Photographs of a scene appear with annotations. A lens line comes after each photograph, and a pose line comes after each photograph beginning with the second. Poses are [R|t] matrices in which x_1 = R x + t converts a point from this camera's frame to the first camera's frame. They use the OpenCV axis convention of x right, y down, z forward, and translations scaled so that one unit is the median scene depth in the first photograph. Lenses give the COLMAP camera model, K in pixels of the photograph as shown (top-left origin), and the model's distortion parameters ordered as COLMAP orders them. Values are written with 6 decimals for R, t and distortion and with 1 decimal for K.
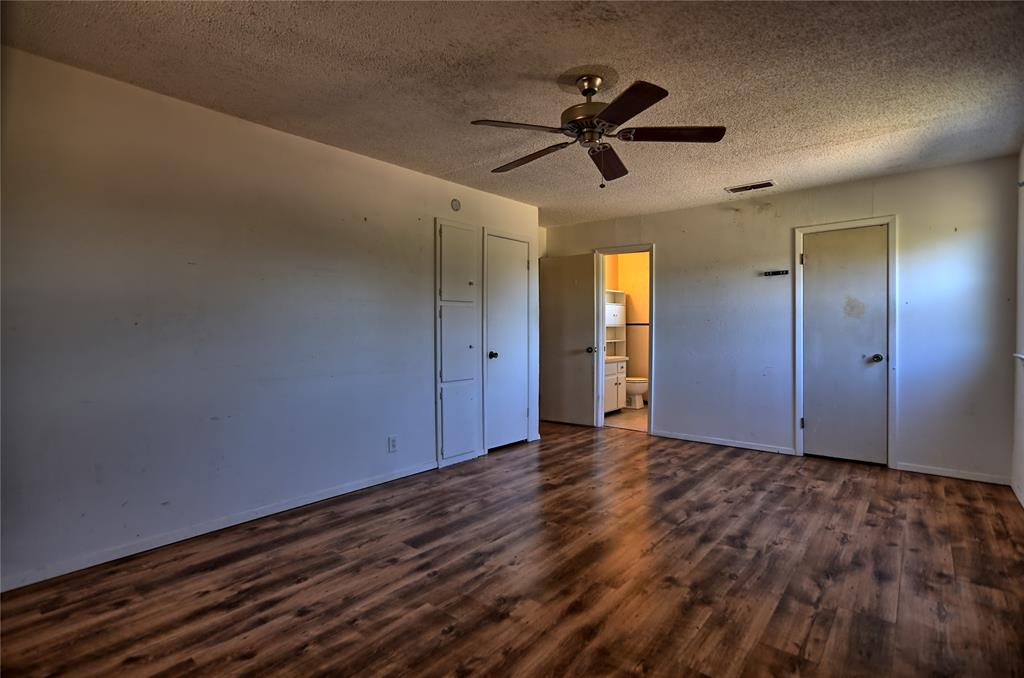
lens RADIAL K [[494.6, 0, 512.8], [0, 494.6, 337.3], [0, 0, 1]] dist [-0.025673, 0.013065]
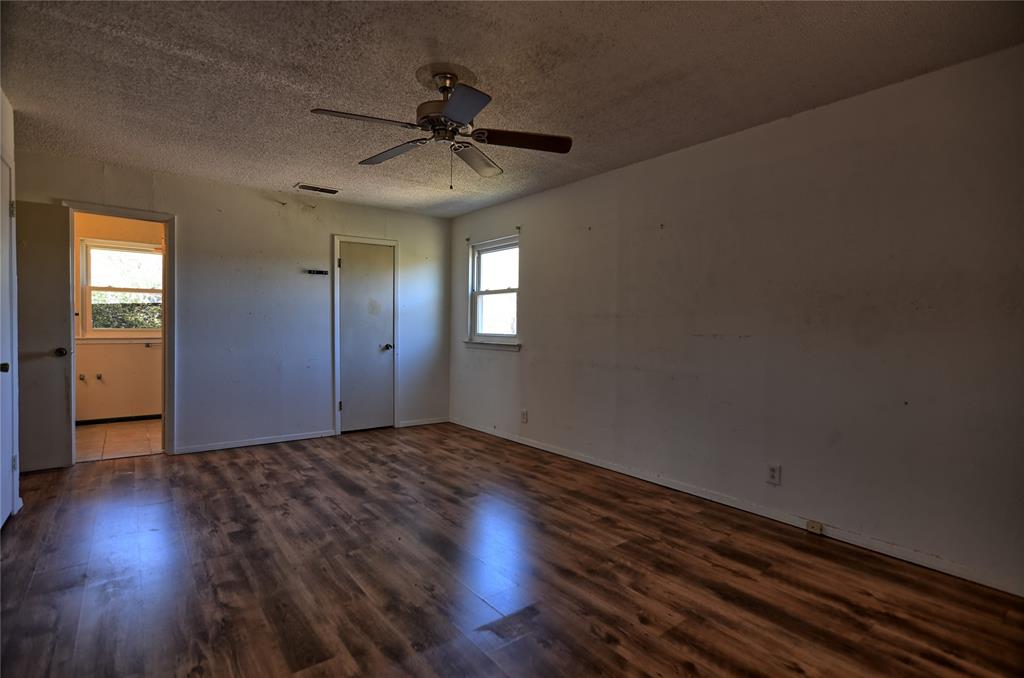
lens RADIAL K [[494.6, 0, 507.8], [0, 494.6, 334.2], [0, 0, 1]] dist [-0.025673, 0.013065]
pose [[0.221965, -0.010722, 0.974996, -0.576138], [0.002909, 0.999942, 0.010334, -0.005055], [-0.975050, 0.000543, 0.221983, 0.465454]]
